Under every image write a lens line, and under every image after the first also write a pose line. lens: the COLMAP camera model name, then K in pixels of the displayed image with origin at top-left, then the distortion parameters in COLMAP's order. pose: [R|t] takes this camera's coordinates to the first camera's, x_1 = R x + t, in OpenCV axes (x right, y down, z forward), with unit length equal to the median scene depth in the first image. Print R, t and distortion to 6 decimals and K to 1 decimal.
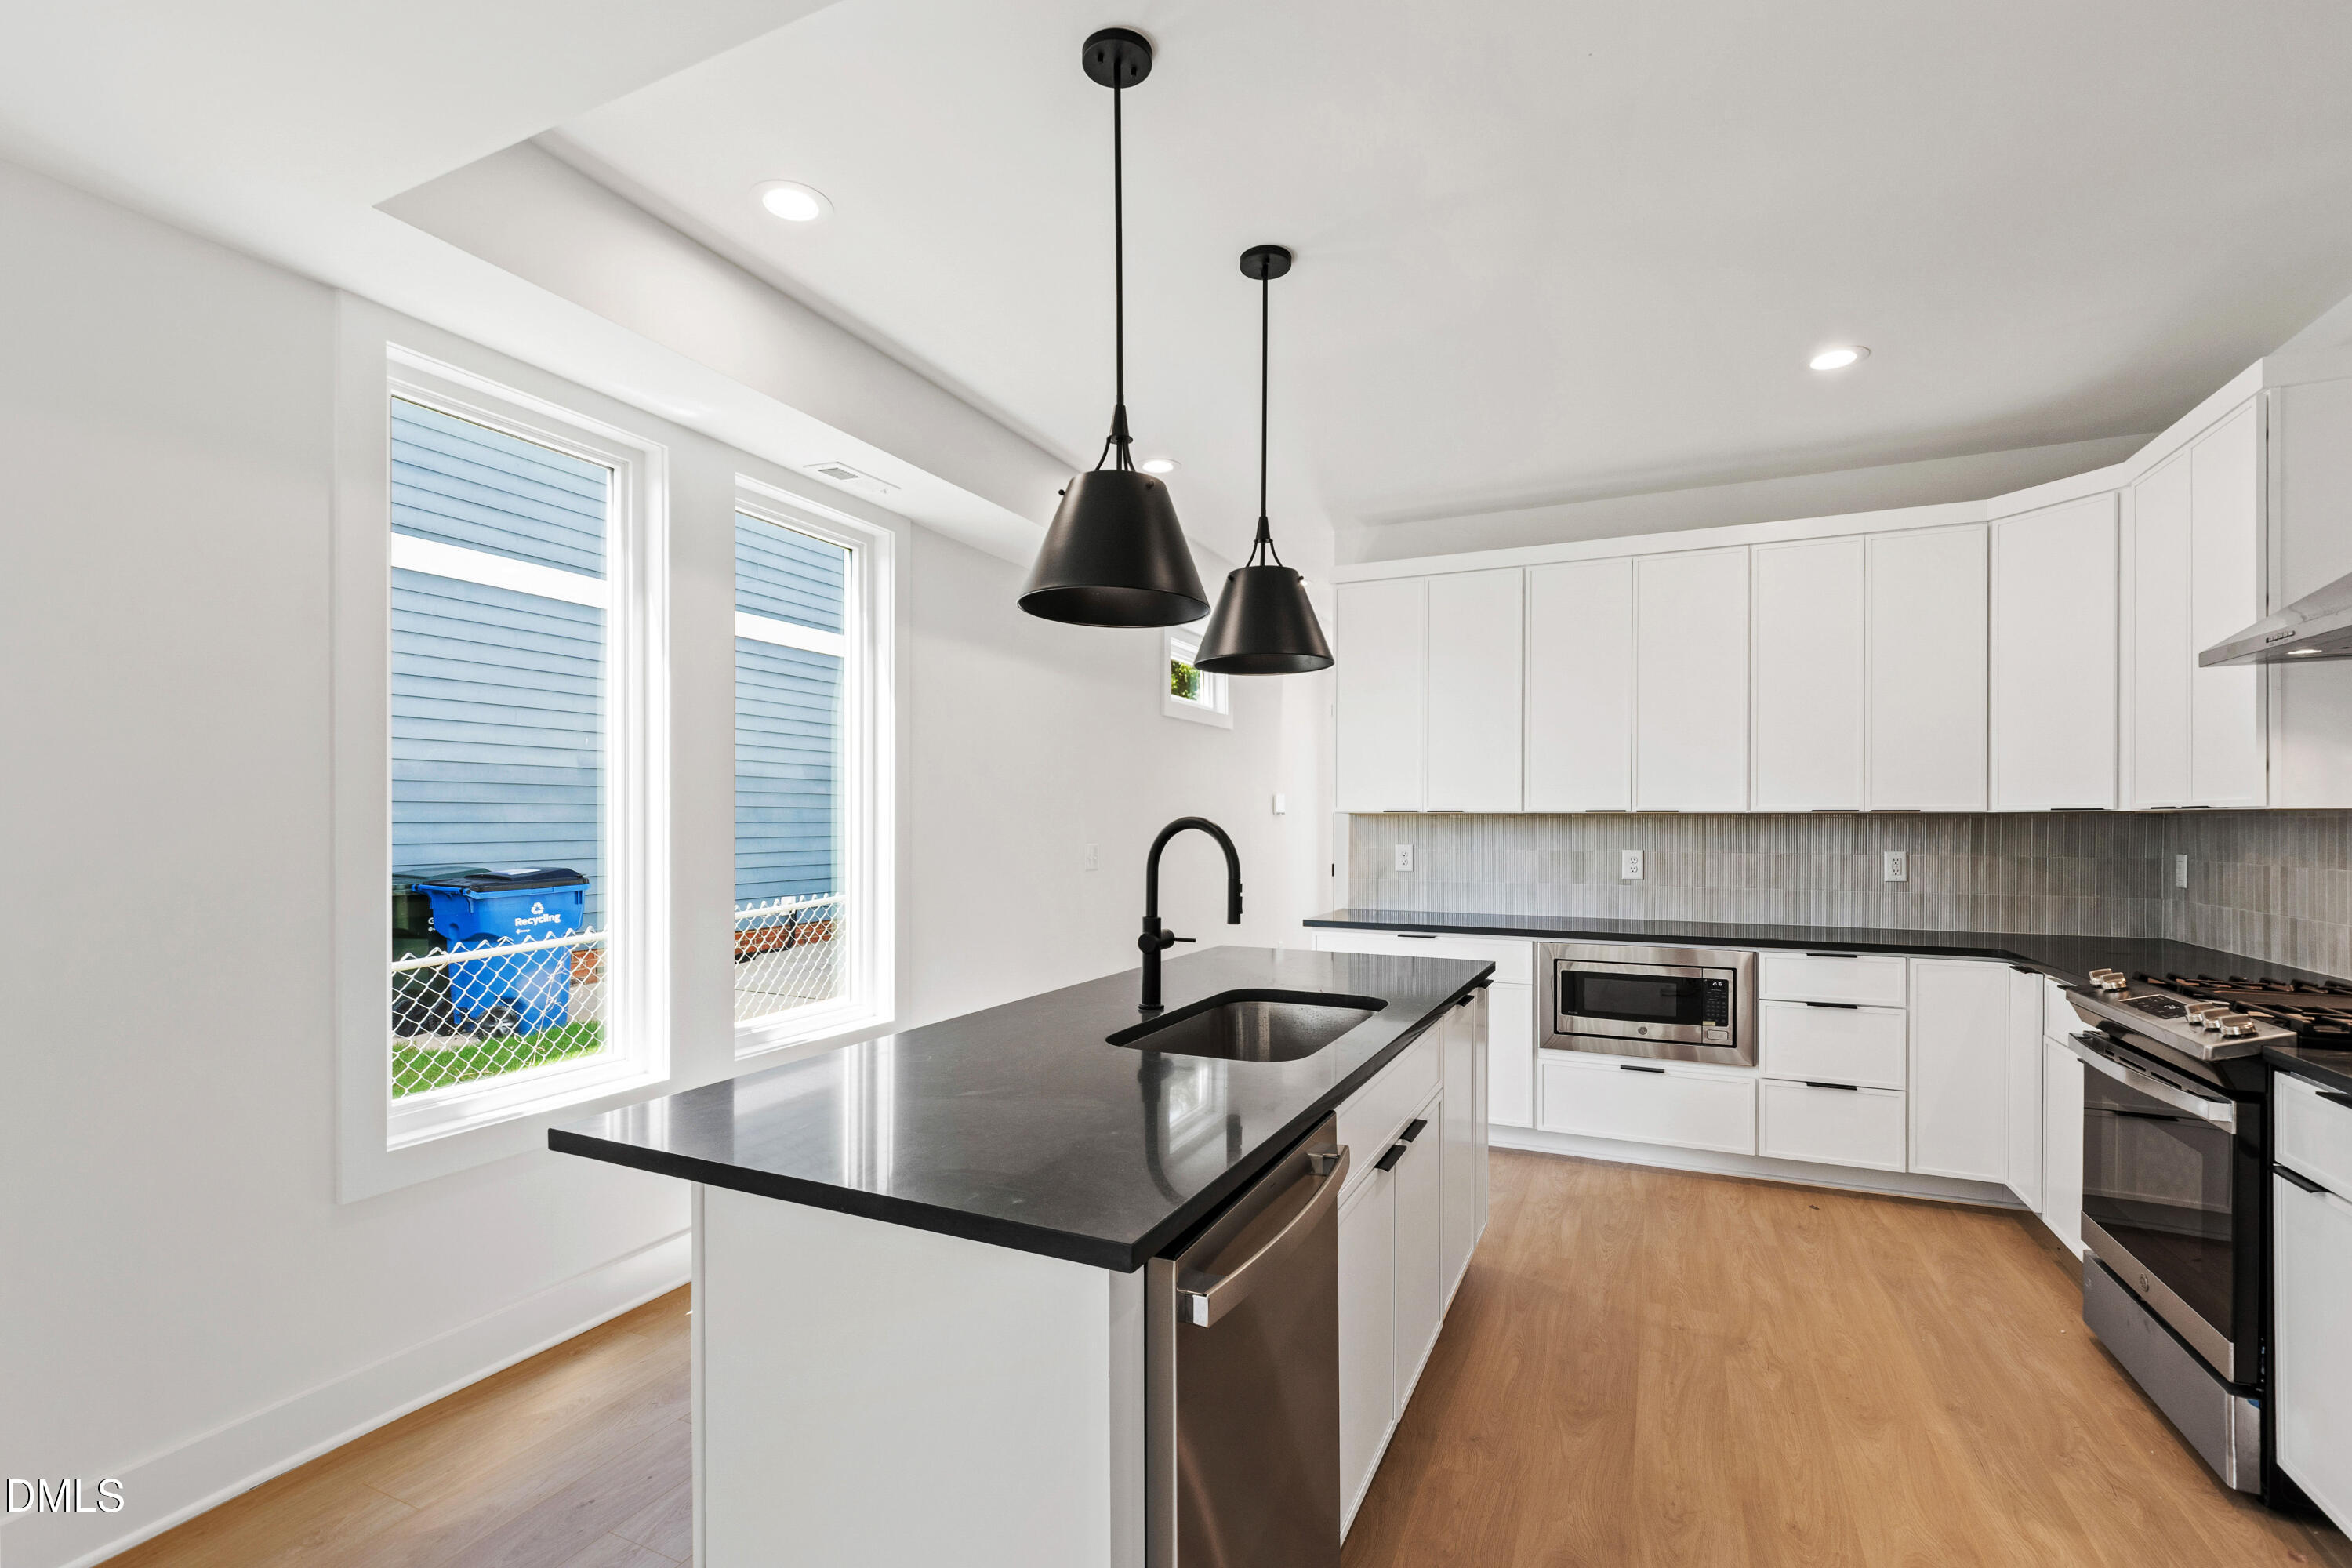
lens RADIAL K [[1039.6, 0, 1192.8], [0, 1039.6, 814.2], [0, 0, 1]] dist [-0.003245, 0.000194]
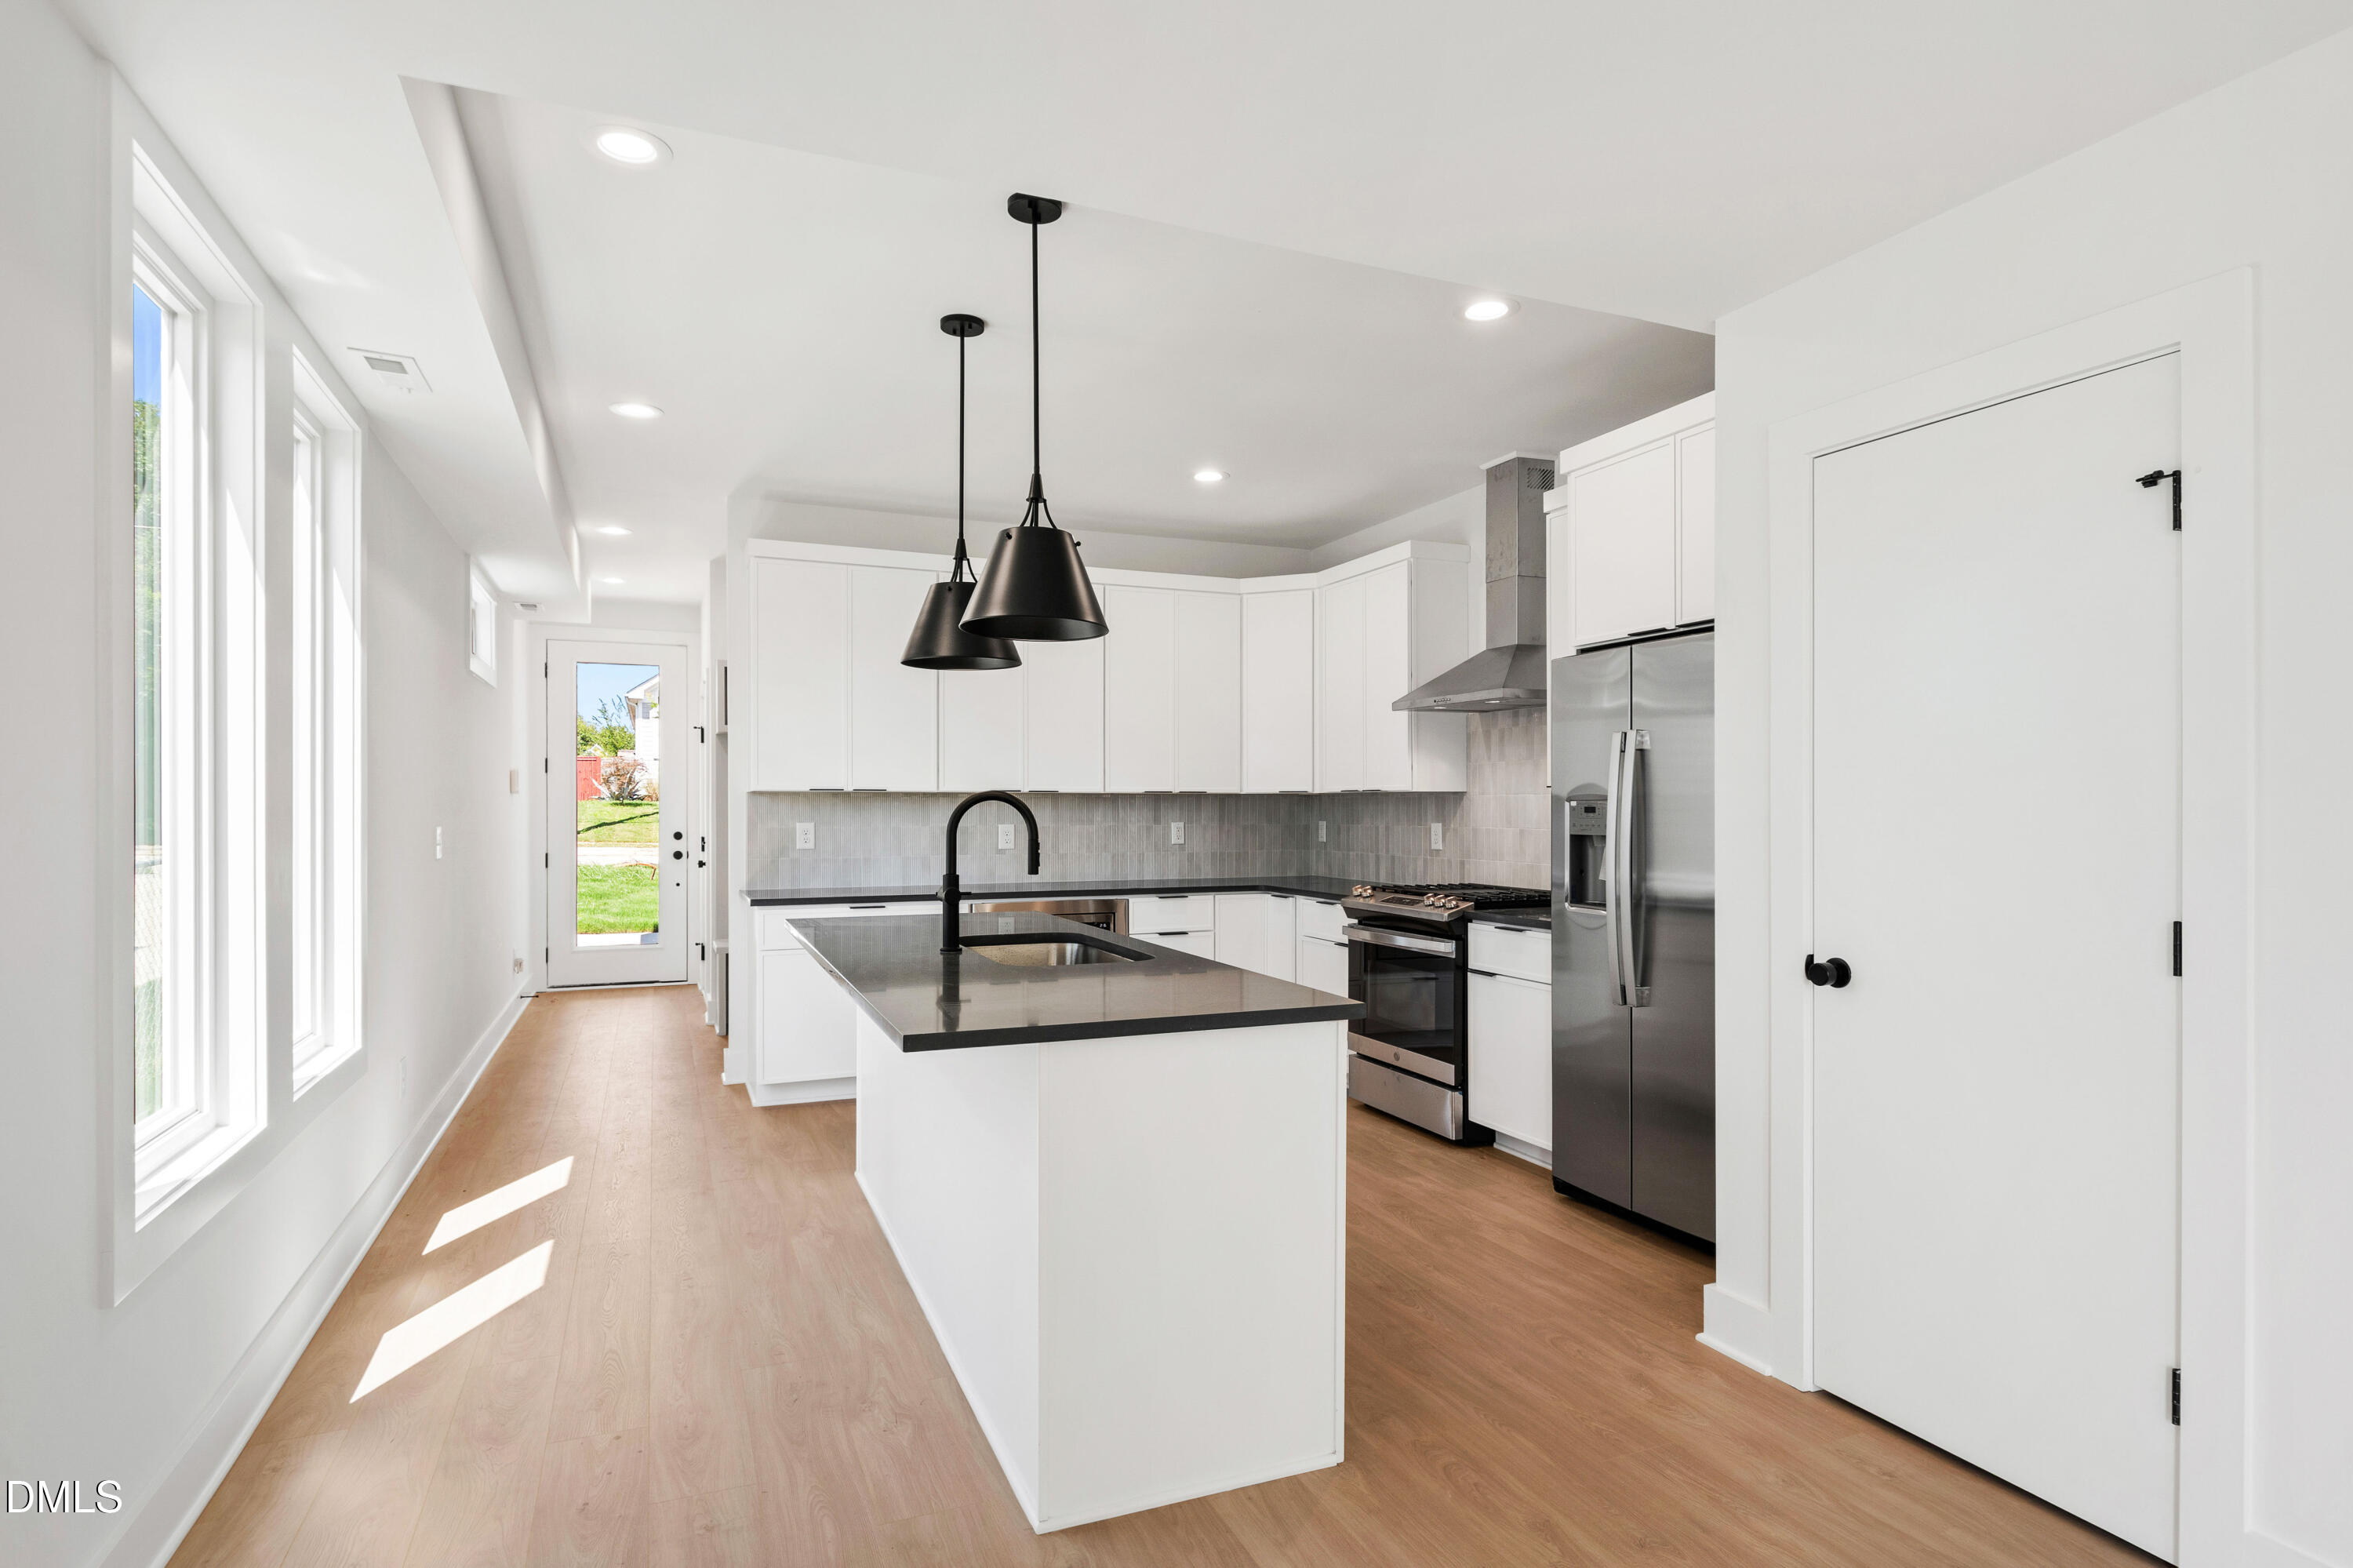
lens RADIAL K [[1206.9, 0, 1169.7], [0, 1206.9, 798.2], [0, 0, 1]] dist [-0.002812, -0.000630]
pose [[0.677867, 0.003662, 0.735175, -0.574046], [-0.003404, 0.999993, -0.001843, 0.008336], [-0.735177, -0.001253, 0.677874, -0.080140]]
